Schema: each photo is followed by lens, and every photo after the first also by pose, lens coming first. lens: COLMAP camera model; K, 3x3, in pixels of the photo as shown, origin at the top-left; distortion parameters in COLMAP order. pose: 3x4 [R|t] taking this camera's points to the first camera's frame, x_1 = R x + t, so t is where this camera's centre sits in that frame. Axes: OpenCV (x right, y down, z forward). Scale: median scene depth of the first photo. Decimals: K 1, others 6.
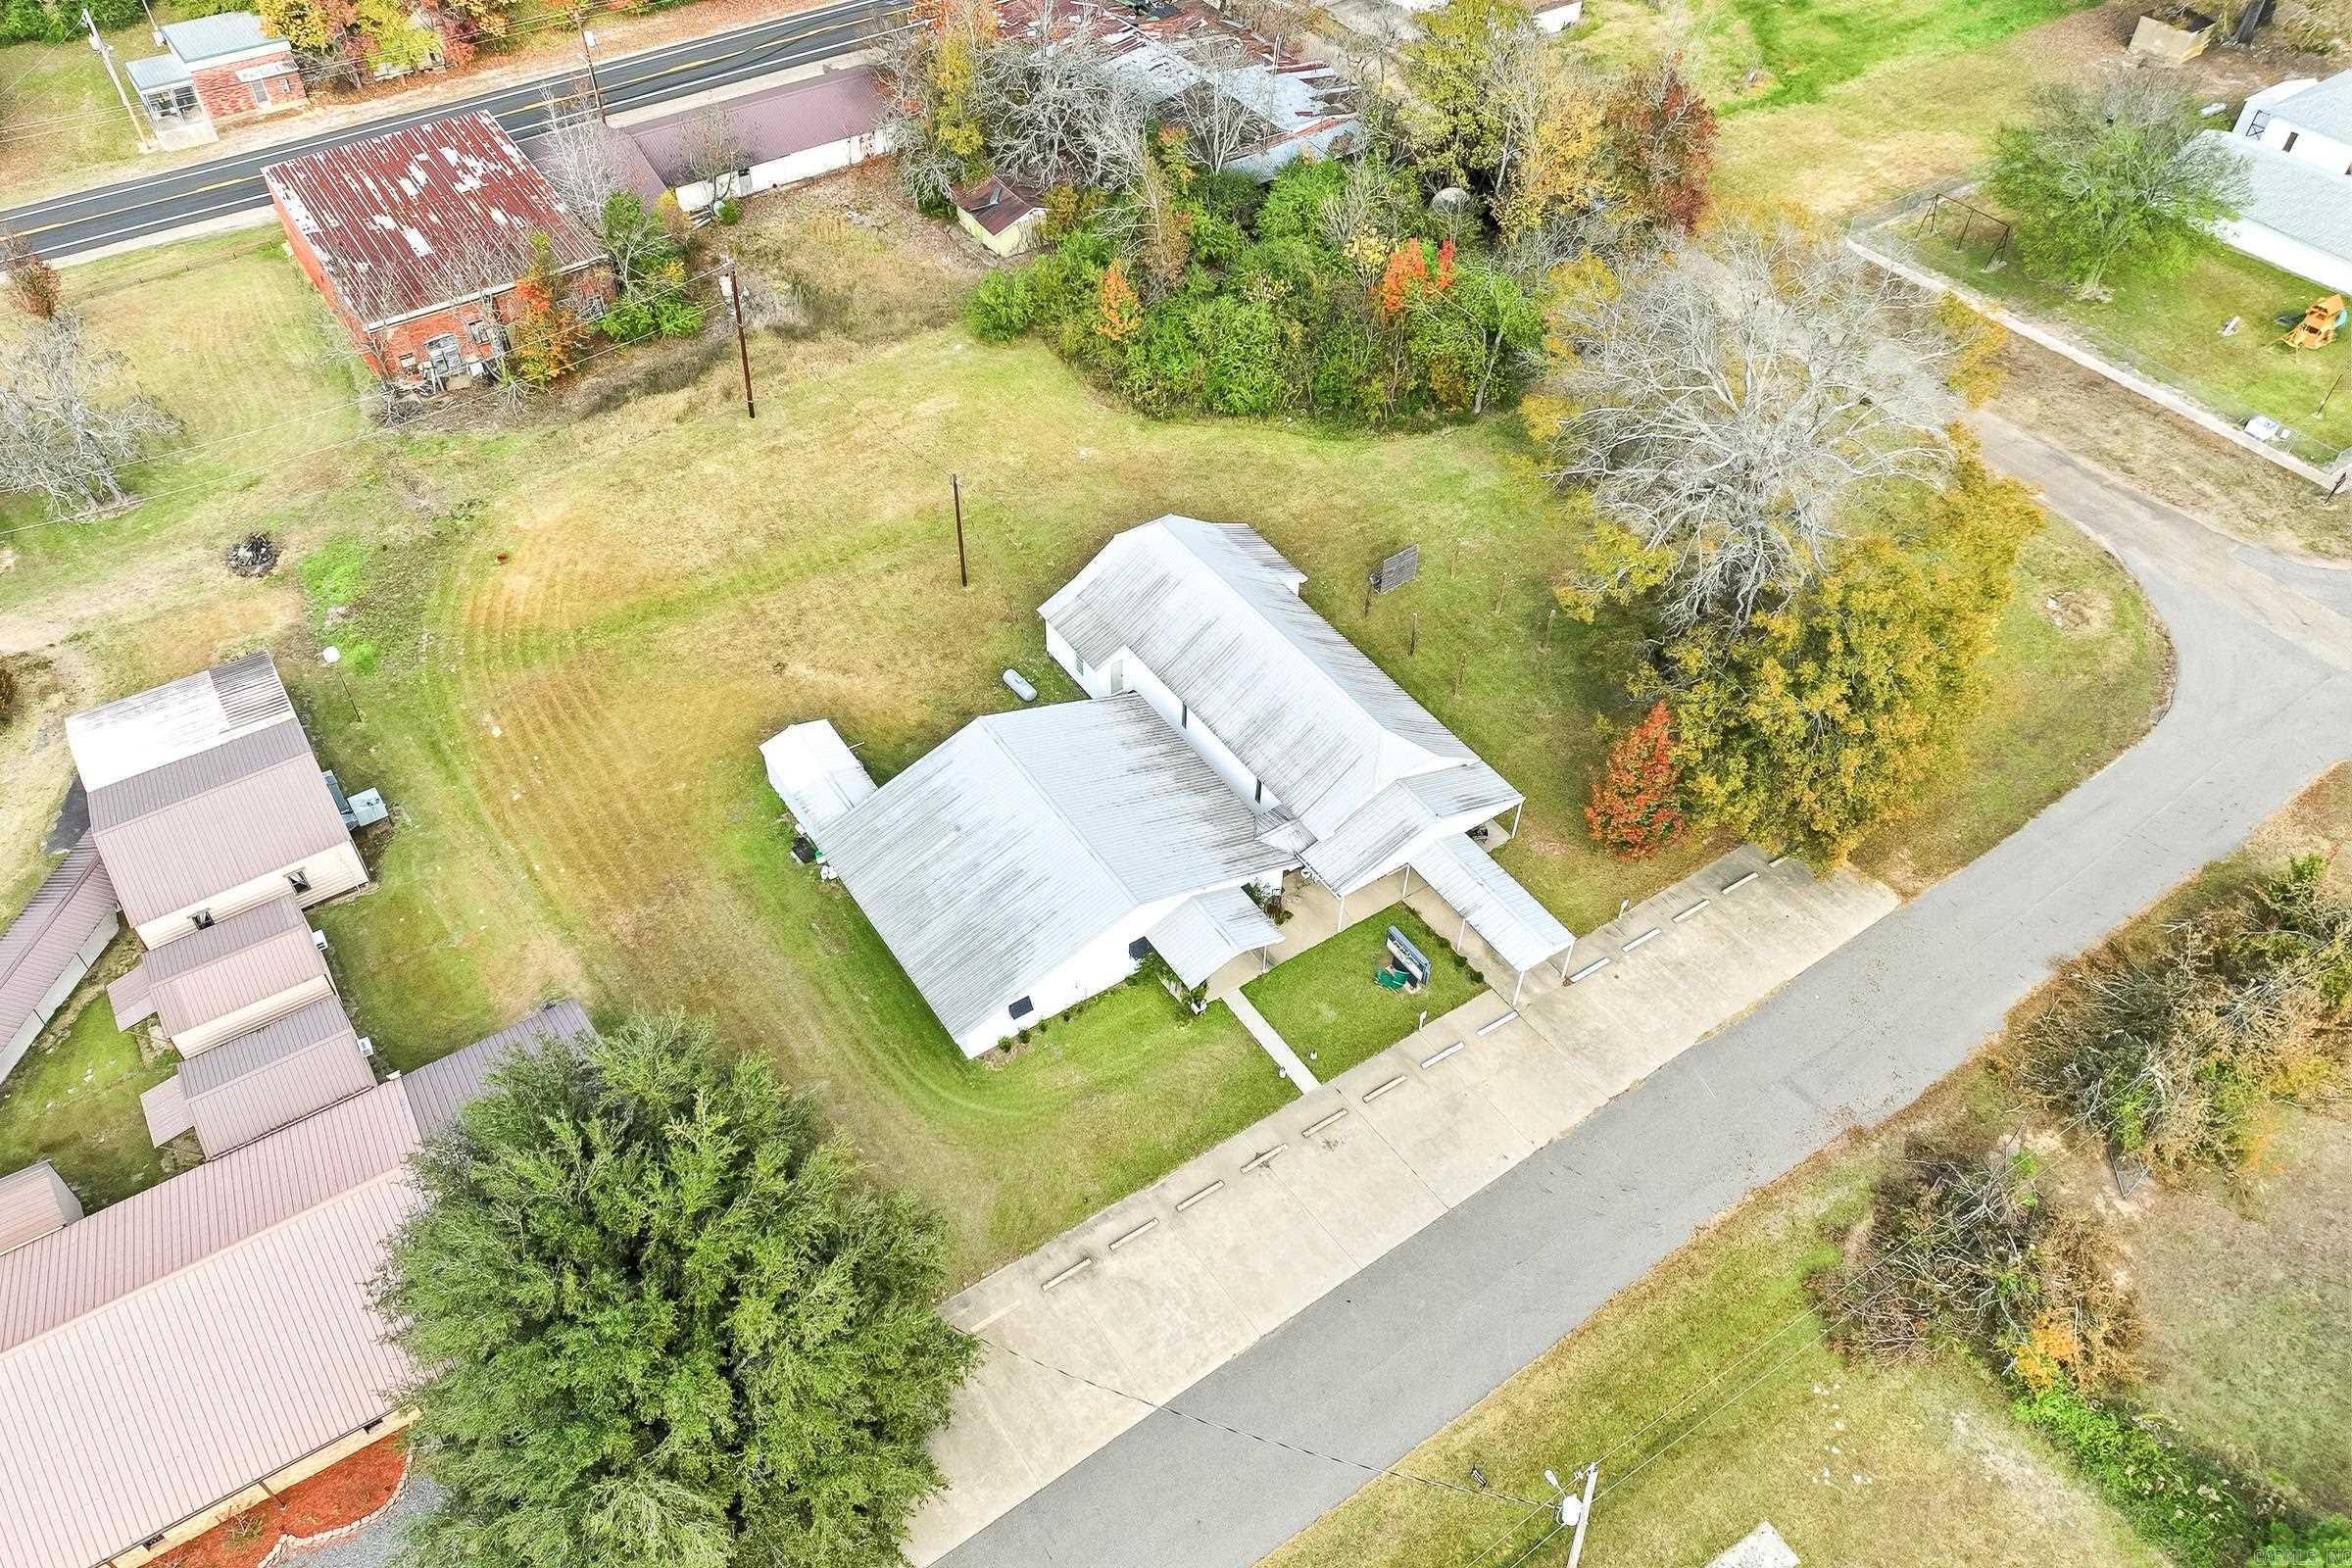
lens RADIAL K [[1704.9, 0, 1146.3], [0, 1704.9, 788.7], [0, 0, 1]] dist [0.003635, -0.002446]
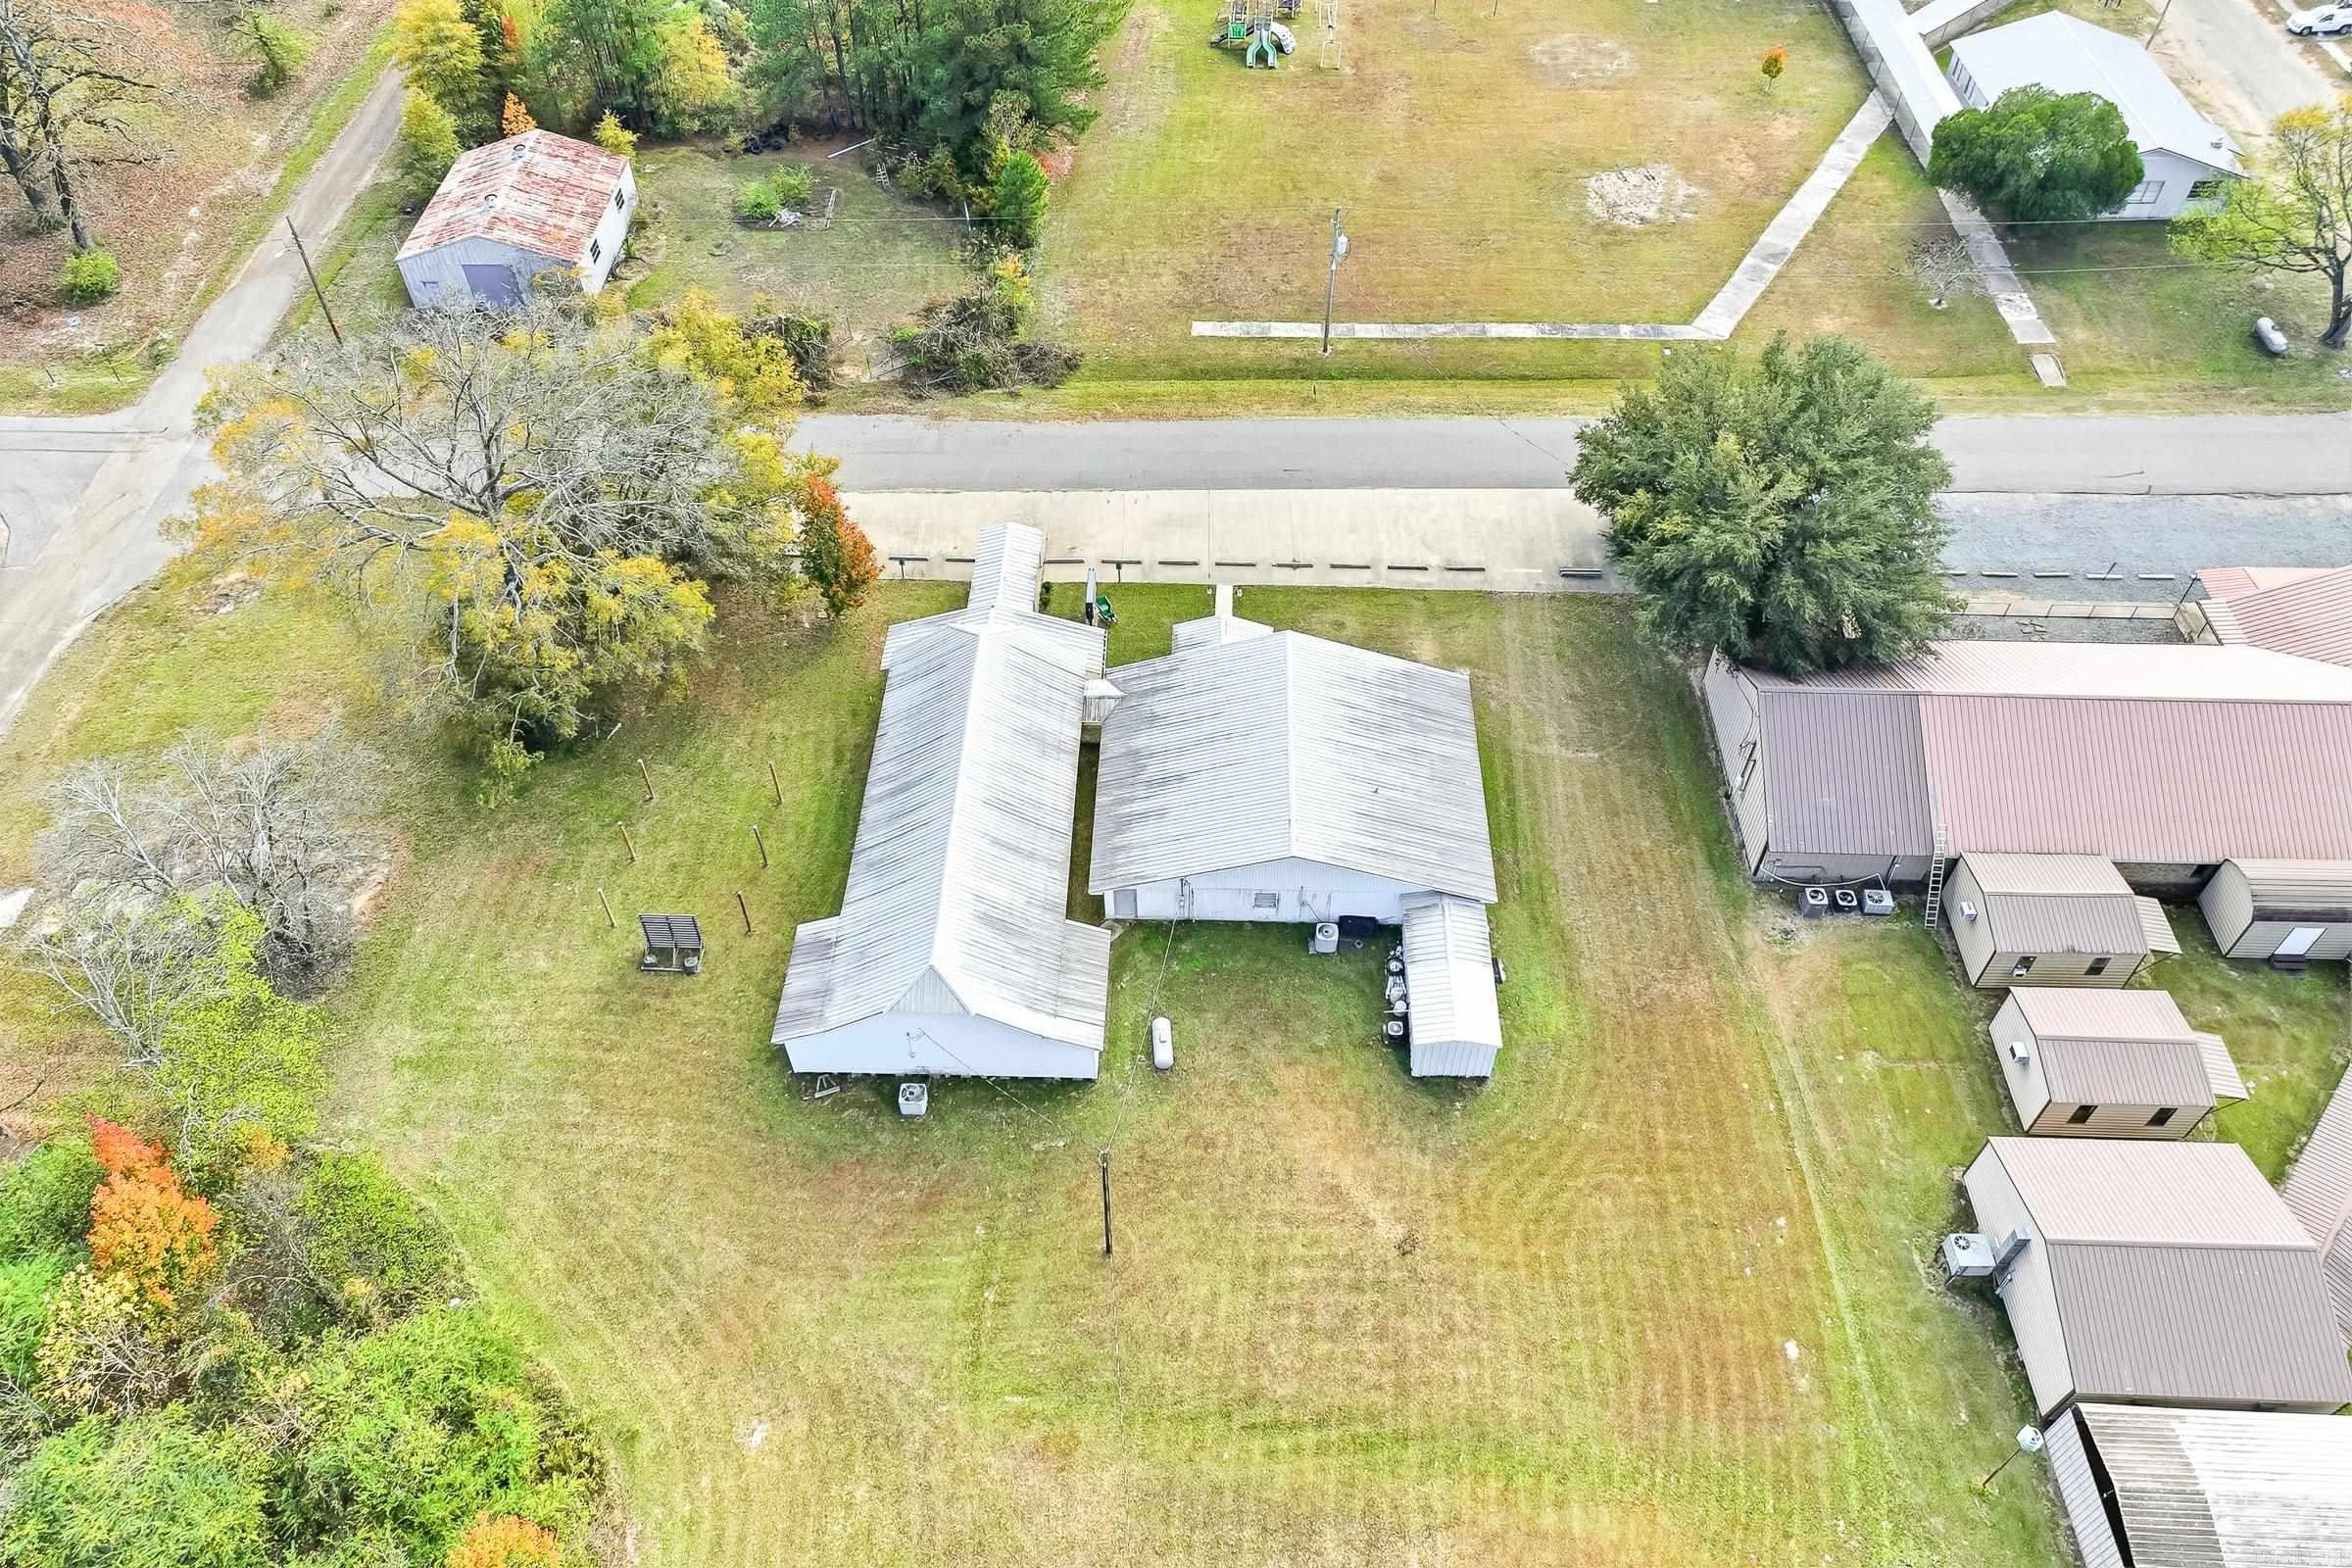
lens RADIAL K [[1613.3, 0, 1180.7], [0, 1613.3, 719.0], [0, 0, 1]] dist [0.003809, 0.005670]
pose [[-0.819976, -0.426834, 0.381382, -0.302927], [0.411367, 0.023868, 0.911157, -0.748292], [-0.398016, 0.904015, 0.156014, 0.724019]]
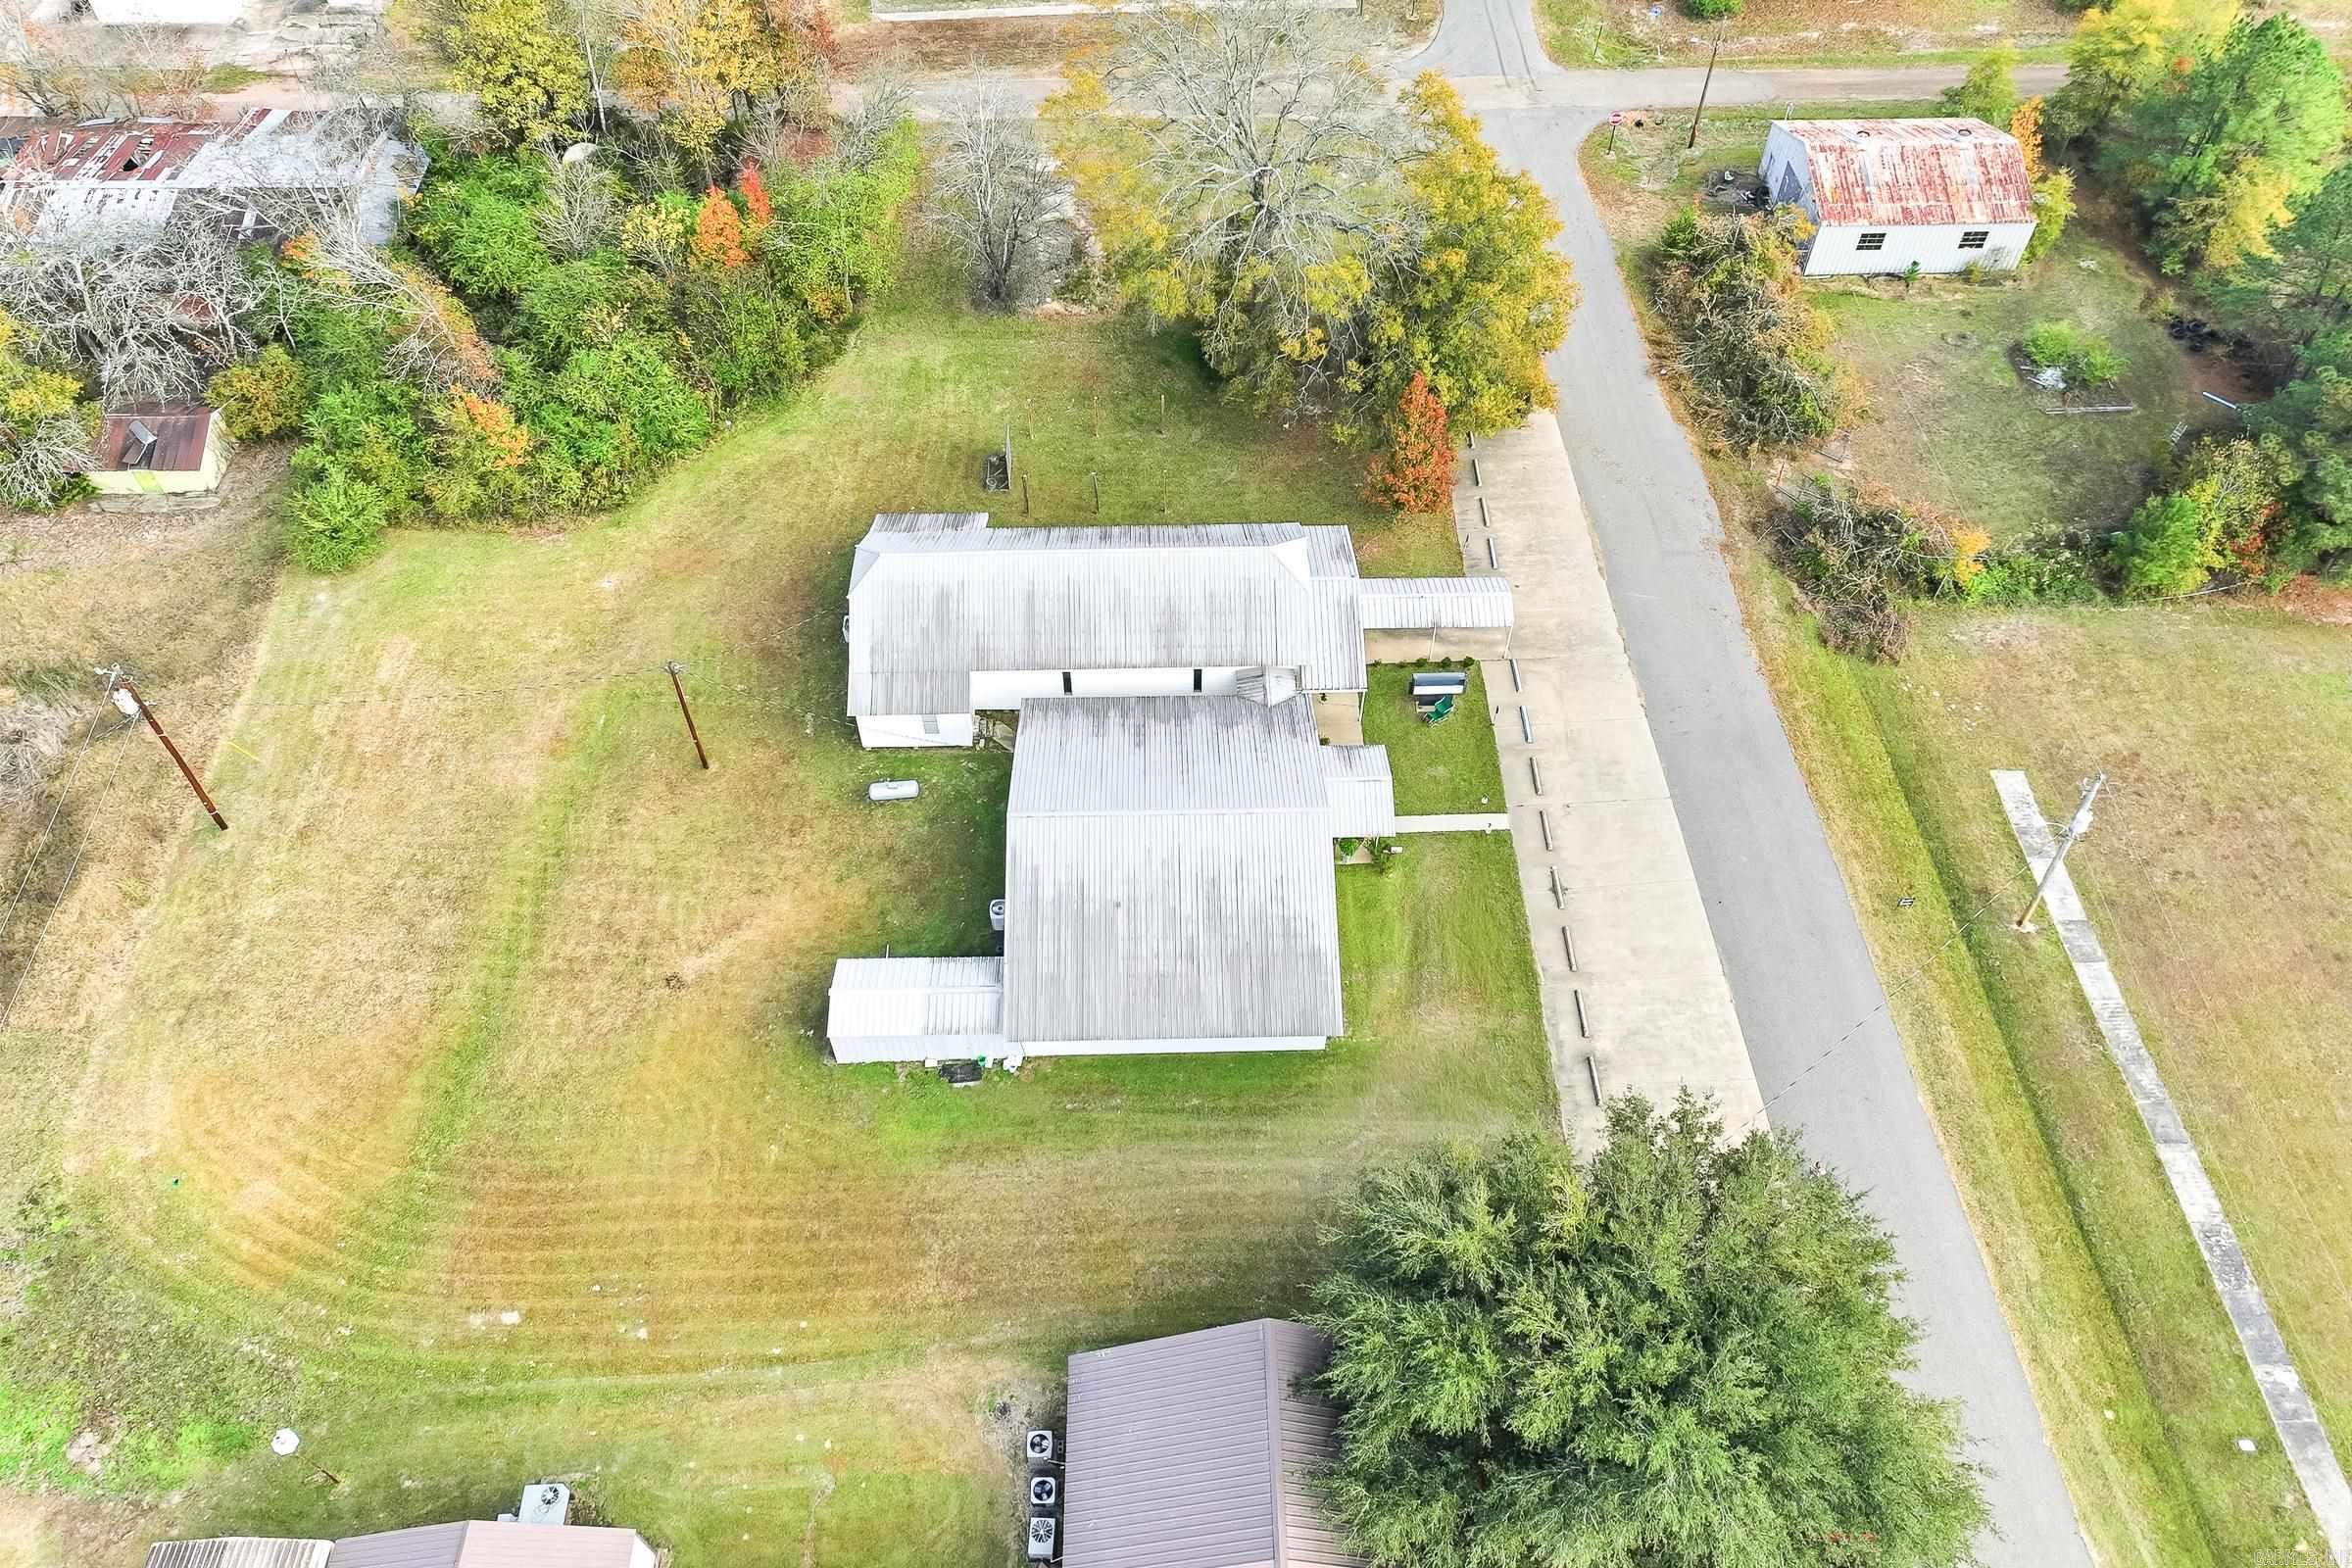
lens RADIAL K [[1613.3, 0, 1180.7], [0, 1613.3, 719.0], [0, 0, 1]] dist [0.003809, 0.005670]
pose [[0.532823, -0.655930, 0.534654, -0.413463], [0.612330, 0.734937, 0.291411, -0.237974], [-0.584082, 0.172114, 0.793237, 0.232018]]
